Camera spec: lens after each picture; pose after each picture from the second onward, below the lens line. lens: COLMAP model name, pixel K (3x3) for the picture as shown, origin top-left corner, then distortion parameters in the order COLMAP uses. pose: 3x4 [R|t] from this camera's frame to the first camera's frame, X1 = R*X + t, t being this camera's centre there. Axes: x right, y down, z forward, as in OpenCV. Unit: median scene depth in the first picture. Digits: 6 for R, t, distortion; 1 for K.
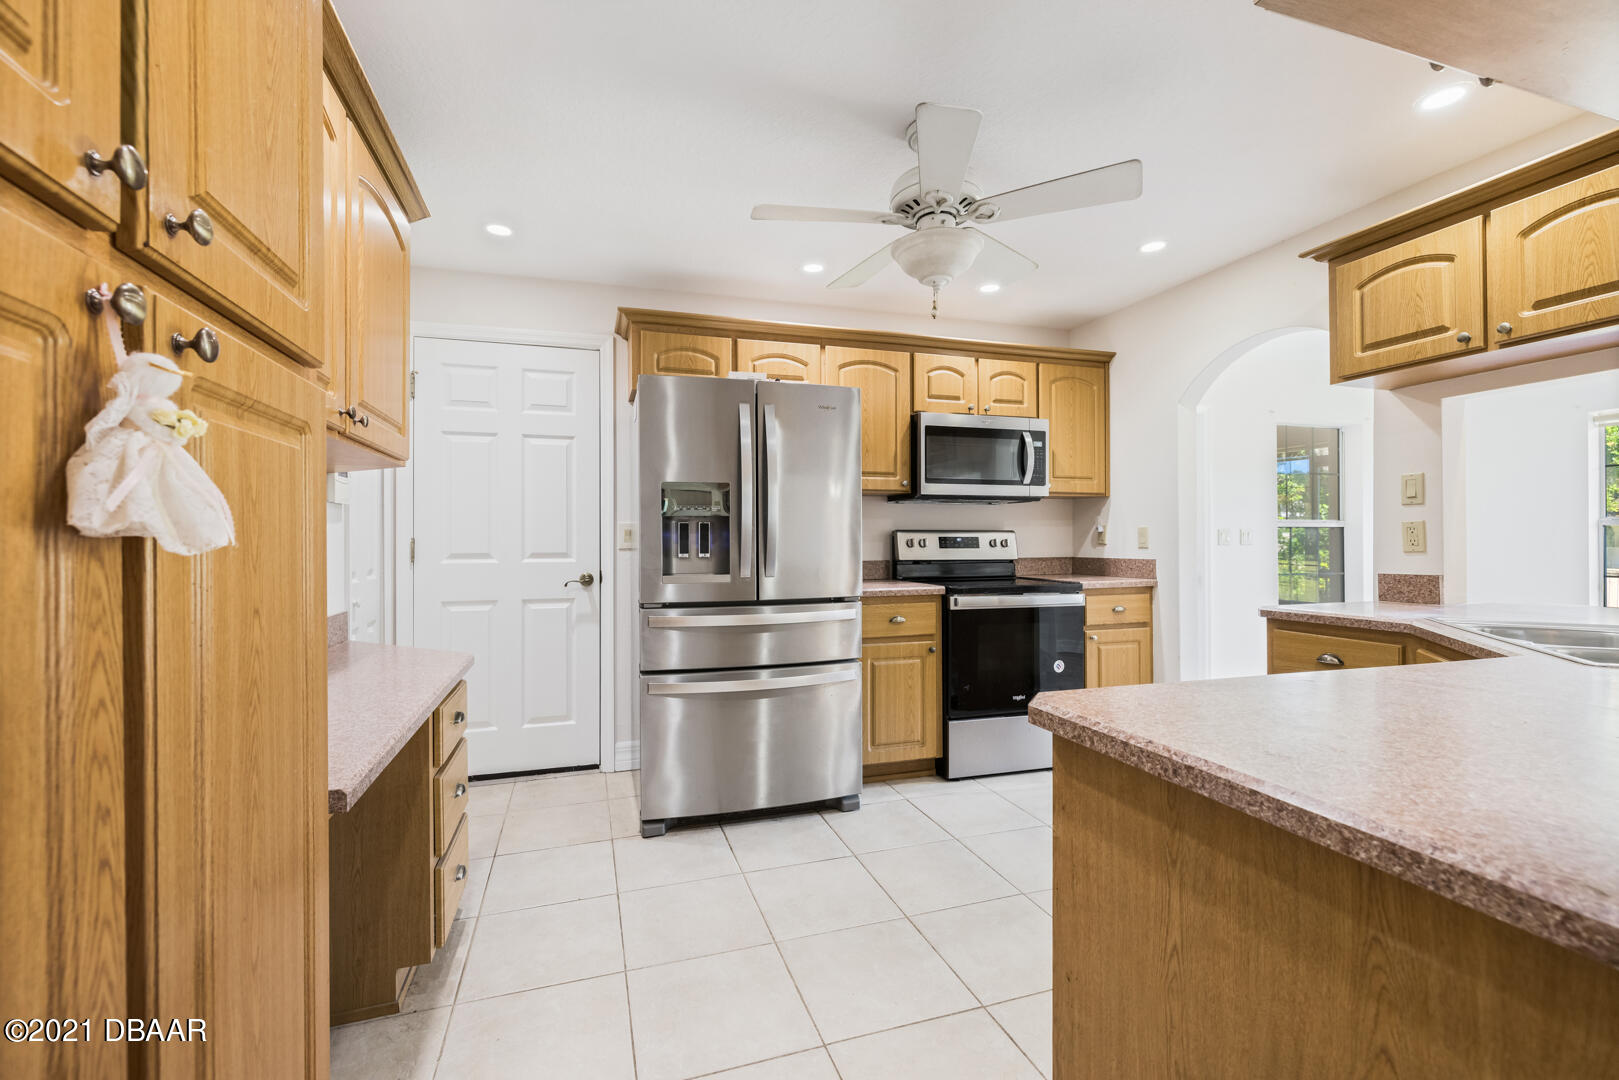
lens RADIAL K [[677.8, 0, 804.8], [0, 677.8, 538.6], [0, 0, 1]] dist [0.000092, 0.000232]
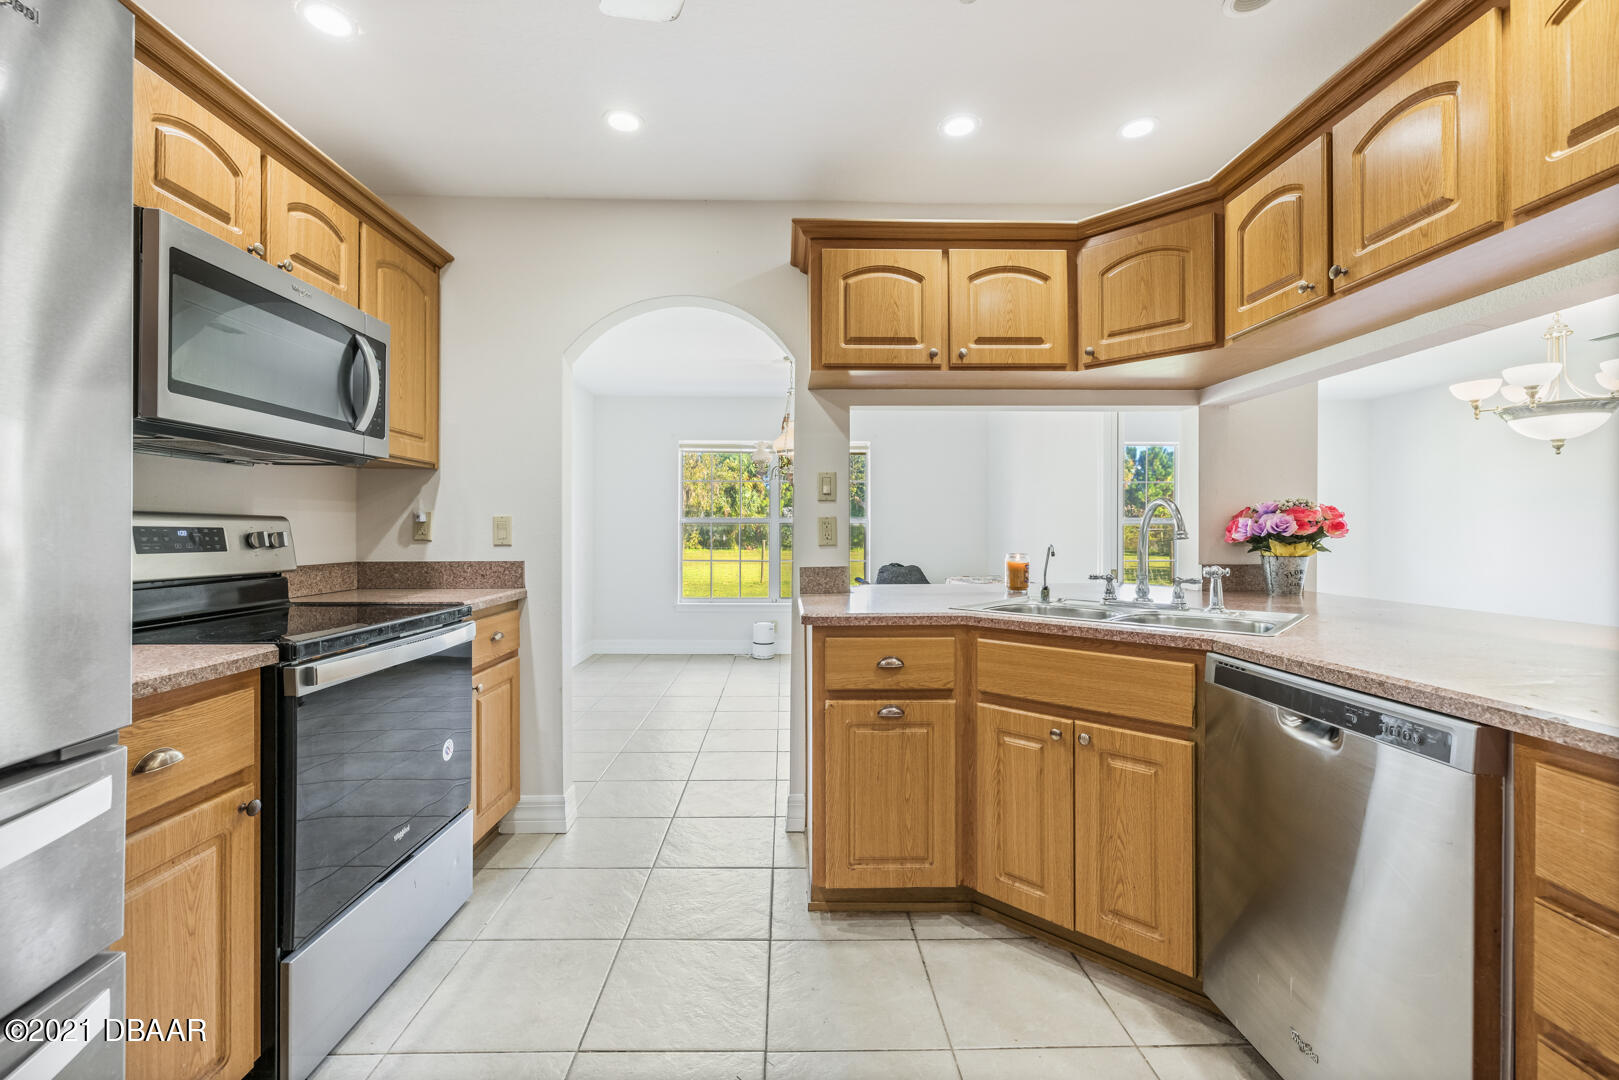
lens RADIAL K [[677.8, 0, 806.2], [0, 677.8, 529.4], [0, 0, 1]] dist [0.000092, 0.000232]
pose [[0.291066, 0.007131, 0.956676, -0.089083], [-0.002167, 0.999975, -0.006795, 0.001123], [-0.956700, -0.000095, 0.291074, 0.502103]]
